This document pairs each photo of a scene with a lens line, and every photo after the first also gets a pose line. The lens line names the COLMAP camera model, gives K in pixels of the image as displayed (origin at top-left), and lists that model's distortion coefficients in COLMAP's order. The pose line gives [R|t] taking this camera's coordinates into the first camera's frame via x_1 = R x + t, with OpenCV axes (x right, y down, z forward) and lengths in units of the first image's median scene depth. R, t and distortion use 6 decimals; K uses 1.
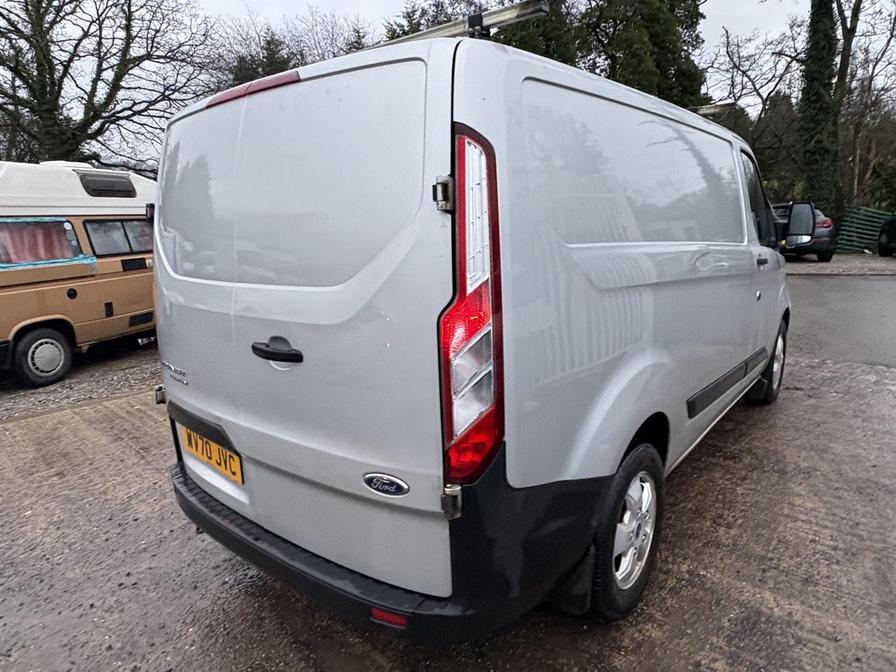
lens RADIAL K [[554.0, 0, 444.7], [0, 554.0, 334.2], [0, 0, 1]] dist [-0.006180, -0.000039]
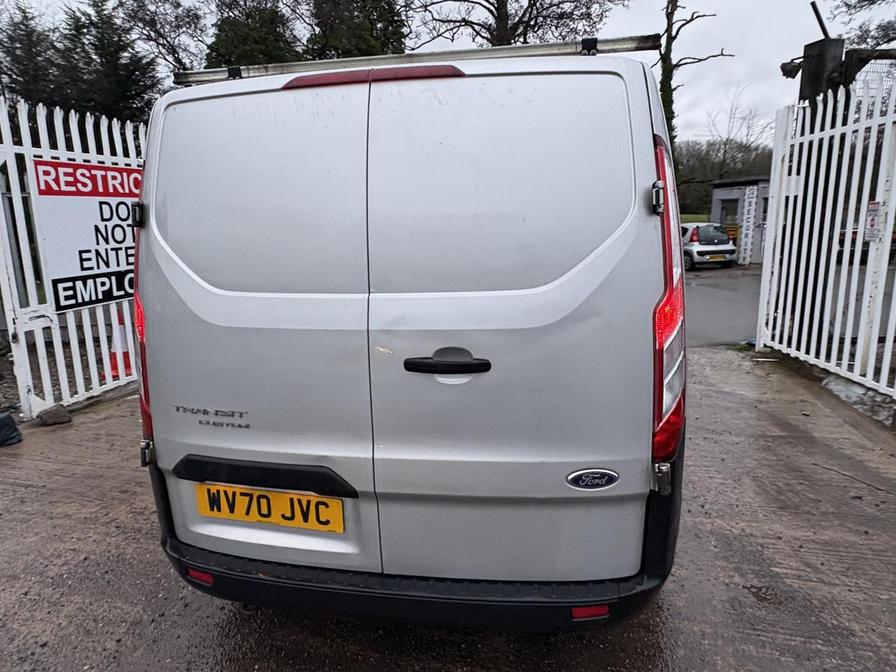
lens RADIAL K [[554.0, 0, 448.9], [0, 554.0, 334.4], [0, 0, 1]] dist [-0.006180, -0.000039]
pose [[0.874077, -0.075679, 0.479856, -0.418680], [0.093182, 0.995568, -0.012722, -0.003066], [-0.476767, 0.055834, 0.877255, 0.111375]]
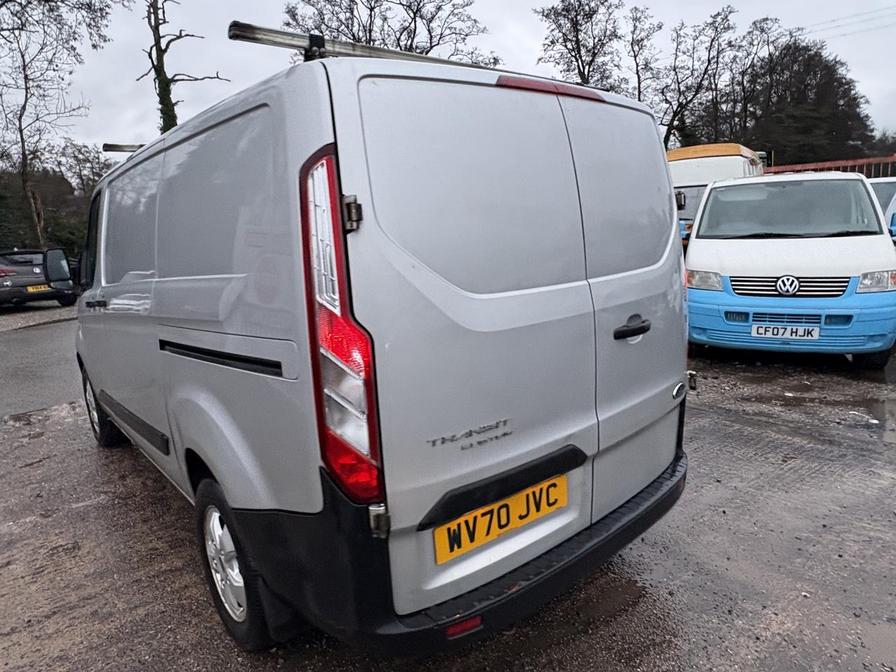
lens RADIAL K [[554.0, 0, 446.8], [0, 554.0, 341.6], [0, 0, 1]] dist [-0.006180, -0.000039]
pose [[0.196875, -0.176974, 0.964324, -0.858455], [0.252032, 0.959656, 0.124663, -0.105971], [-0.947481, 0.218497, 0.233536, 0.628753]]
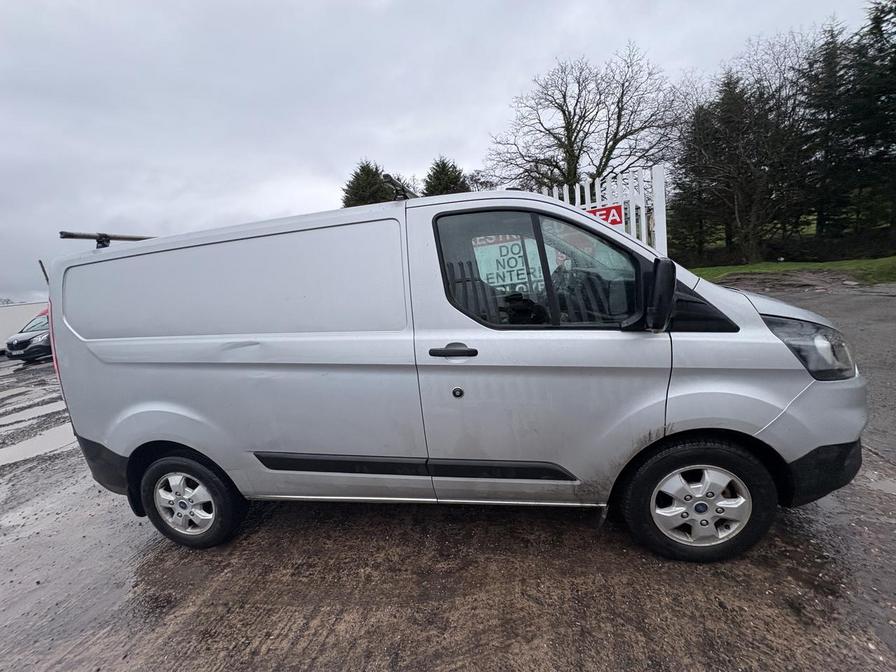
lens RADIAL K [[354.9, 0, 448.8], [0, 354.9, 336.3], [0, 0, 1]] dist [0.001874, -0.001185]
pose [[0.496768, 0.142182, -0.856158, 1.160557], [-0.076557, 0.989823, 0.119959, -0.247348], [0.864500, 0.005953, 0.502597, 0.836959]]
